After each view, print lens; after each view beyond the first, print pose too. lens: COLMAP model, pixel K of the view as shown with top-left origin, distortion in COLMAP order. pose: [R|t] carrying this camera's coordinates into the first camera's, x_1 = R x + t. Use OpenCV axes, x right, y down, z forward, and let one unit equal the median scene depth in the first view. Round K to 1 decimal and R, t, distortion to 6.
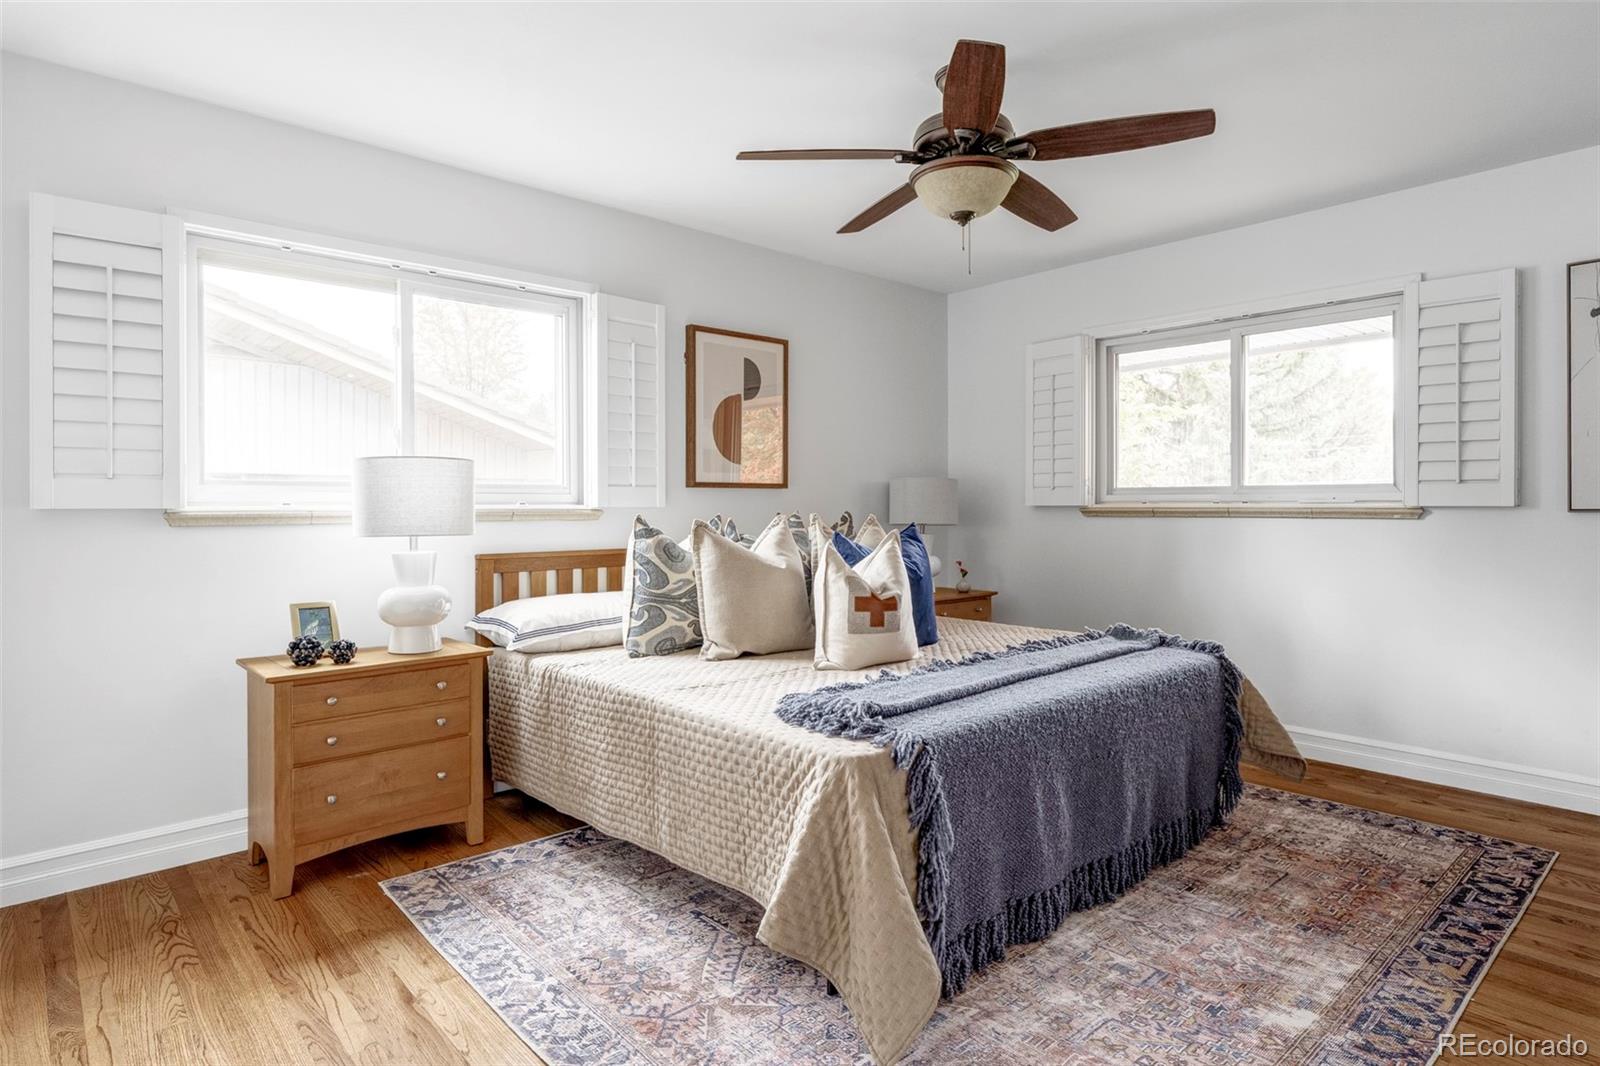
lens RADIAL K [[861.9, 0, 798.9], [0, 861.9, 502.0], [0, 0, 1]] dist [-0.003208, 0.000571]
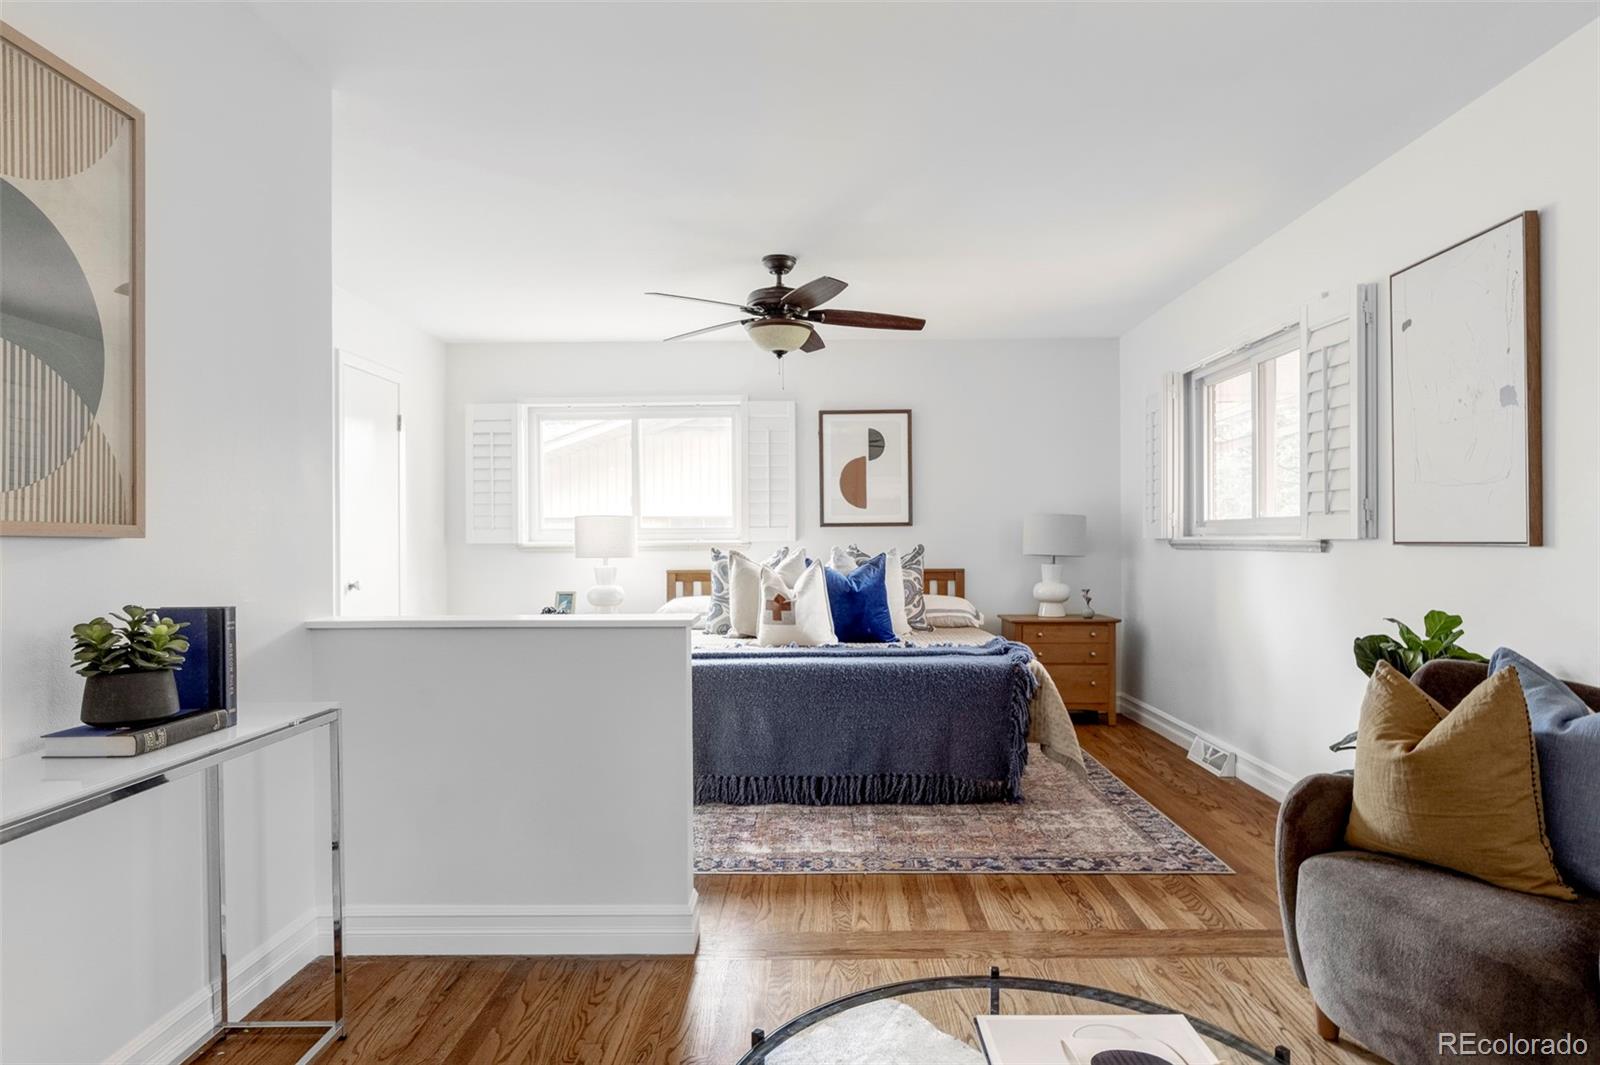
lens RADIAL K [[910.8, 0, 800.0], [0, 910.8, 532.5], [0, 0, 1]] dist [-0.000221, 0.000150]
pose [[0.739753, -0.008704, -0.672823, 1.208763], [0.008997, 0.999955, -0.003045, -0.005676], [0.672819, -0.003801, 0.739798, -0.164363]]
